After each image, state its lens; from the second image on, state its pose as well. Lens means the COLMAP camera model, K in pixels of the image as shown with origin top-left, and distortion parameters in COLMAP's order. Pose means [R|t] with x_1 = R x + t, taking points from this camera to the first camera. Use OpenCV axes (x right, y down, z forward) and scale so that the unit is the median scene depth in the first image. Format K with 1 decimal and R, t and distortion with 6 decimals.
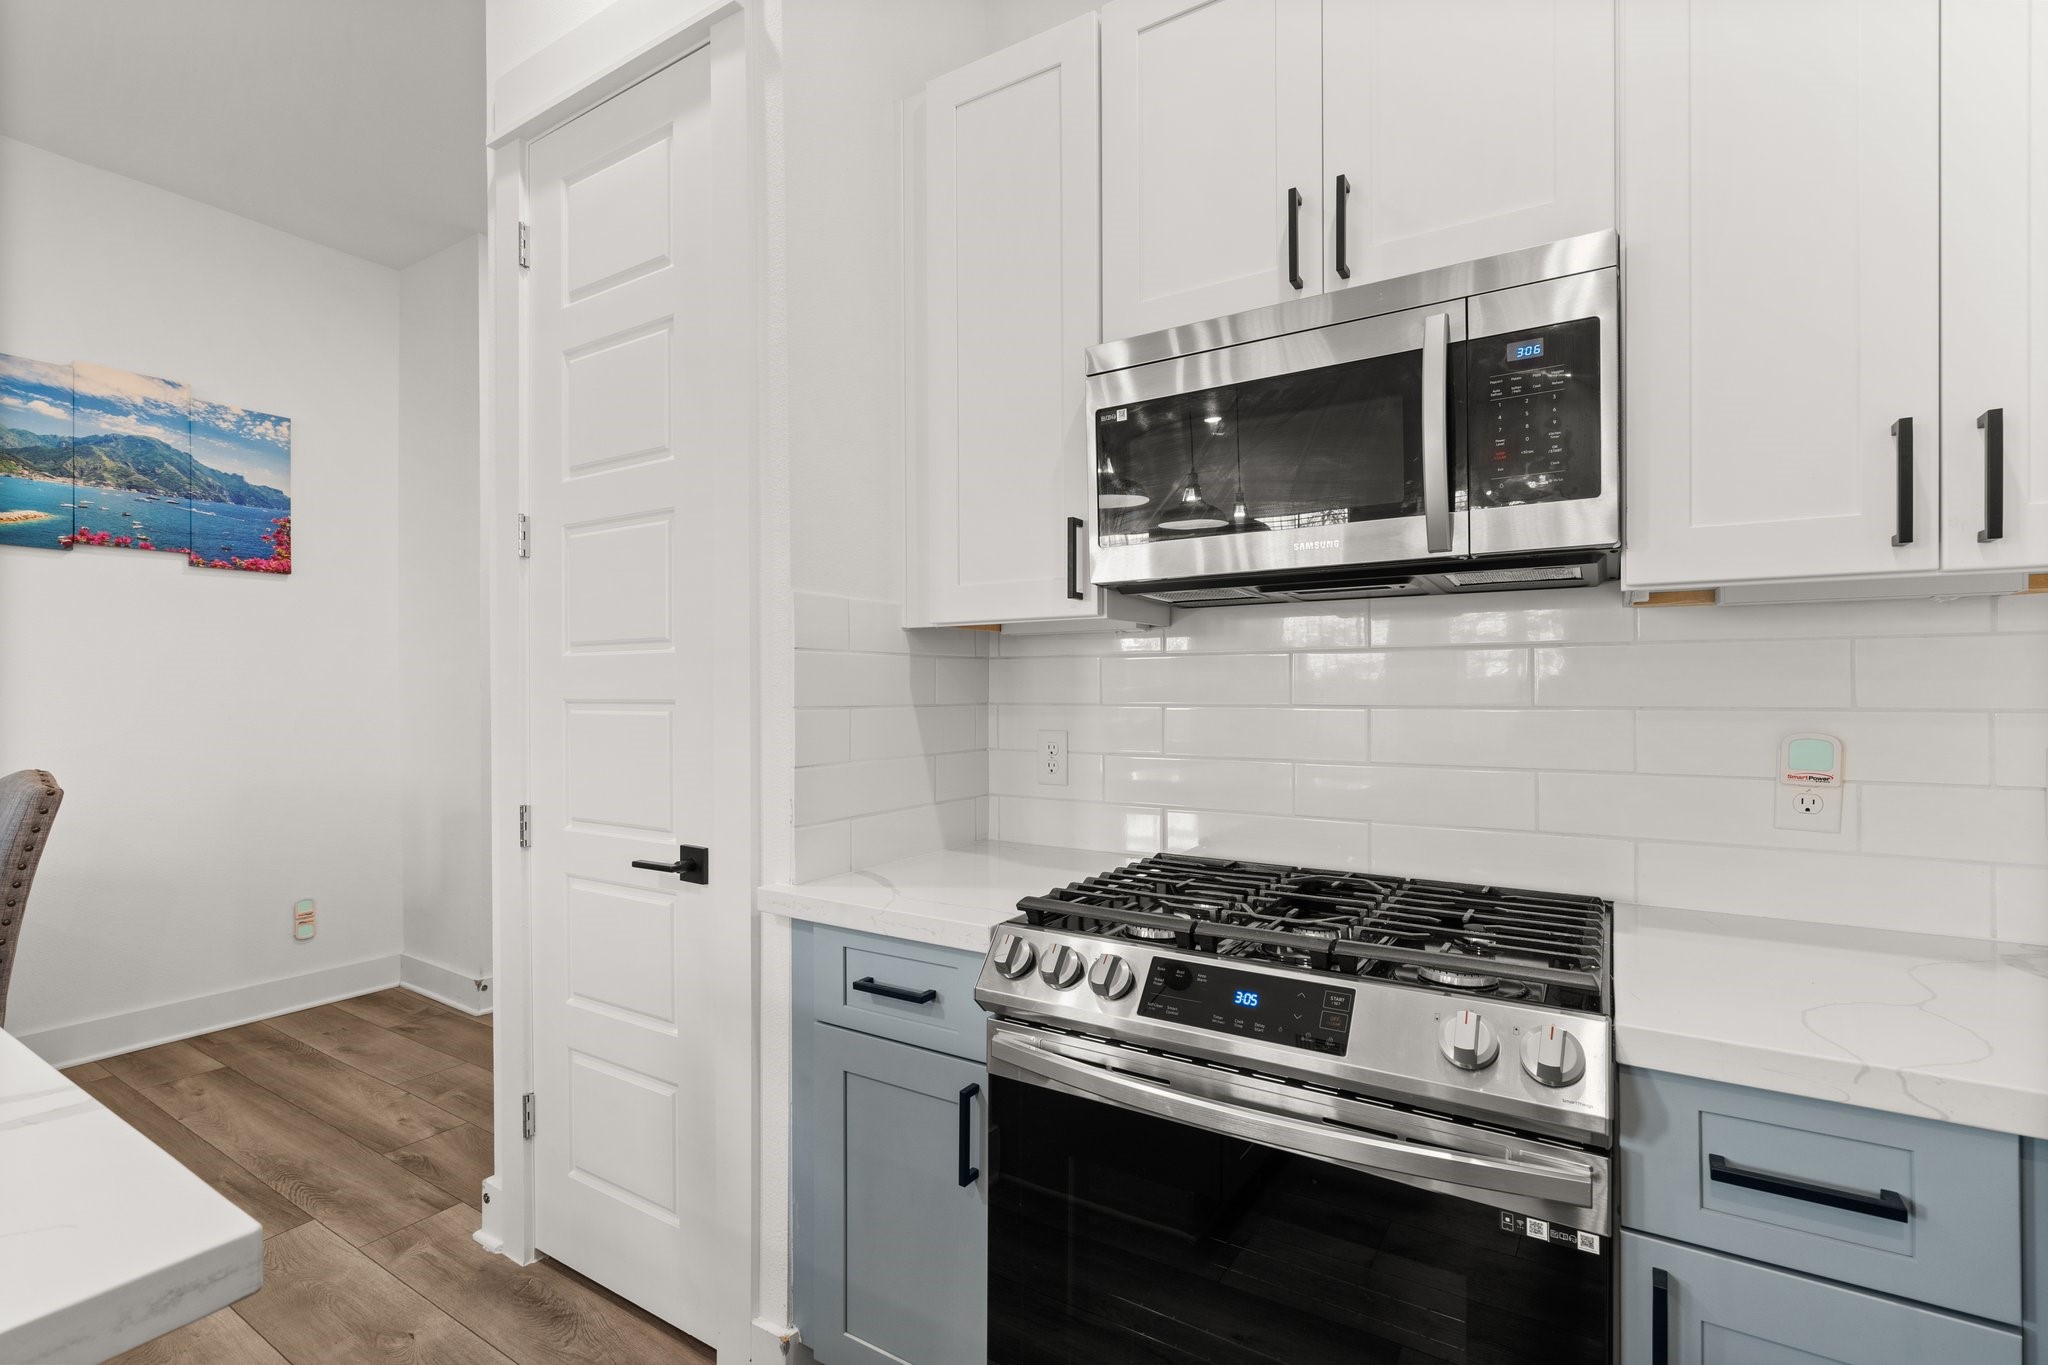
lens RADIAL K [[939.1, 0, 1025.6], [0, 939.1, 682.4], [0, 0, 1]] dist [0.000438, 0.000237]
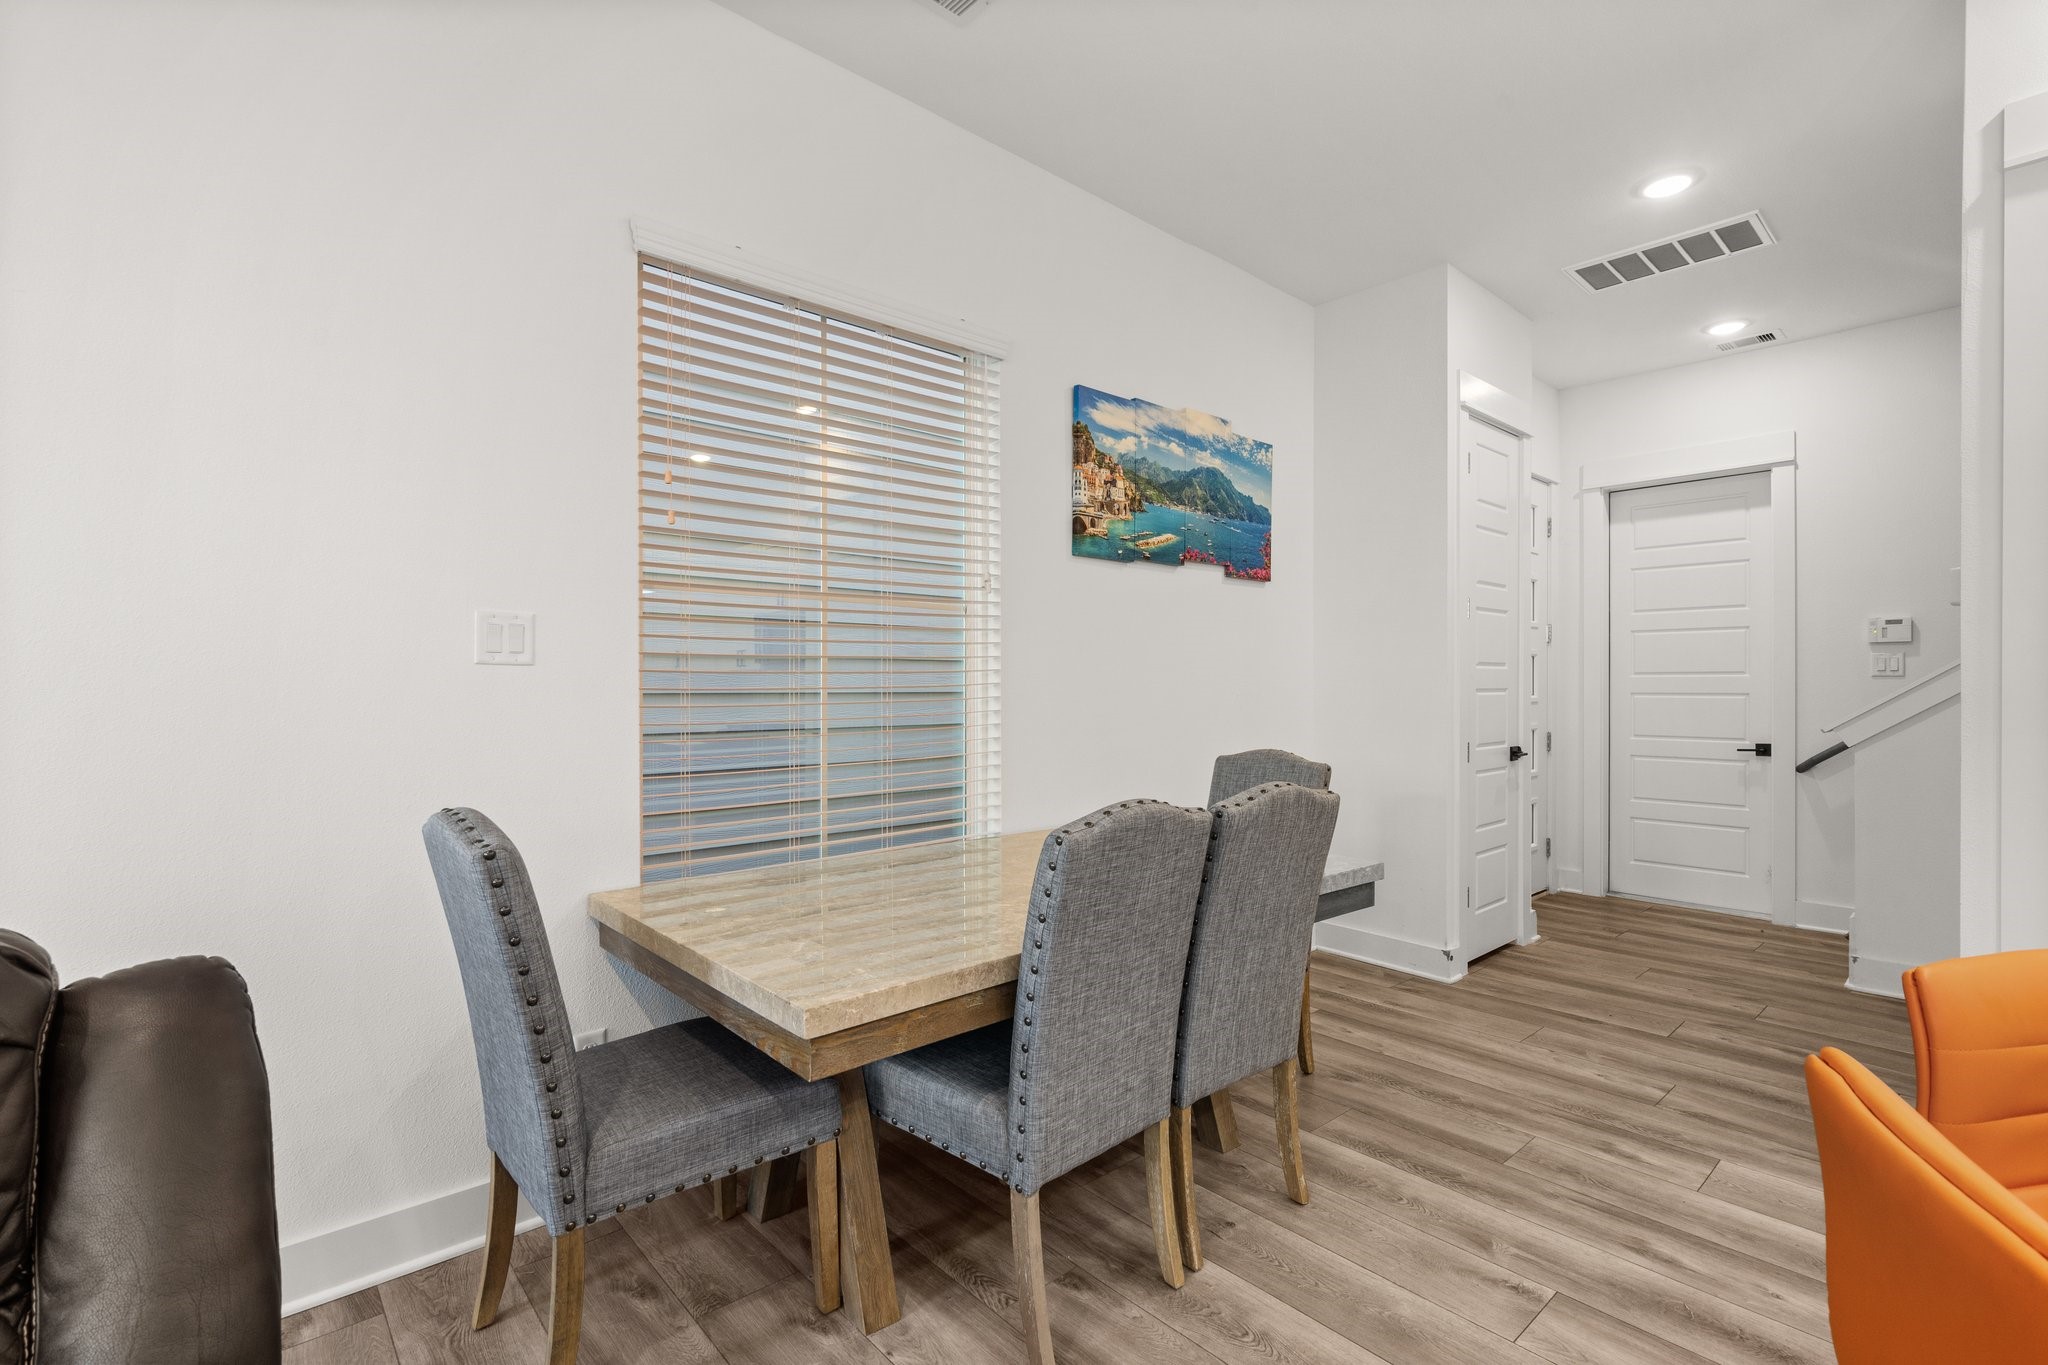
lens RADIAL K [[939.1, 0, 1024.4], [0, 939.1, 673.0], [0, 0, 1]] dist [0.000438, 0.000237]
pose [[0.964856, 0.004354, -0.262744, -0.849100], [-0.004449, 0.999990, 0.000234, -0.002984], [0.262742, 0.000943, 0.964866, -0.198230]]
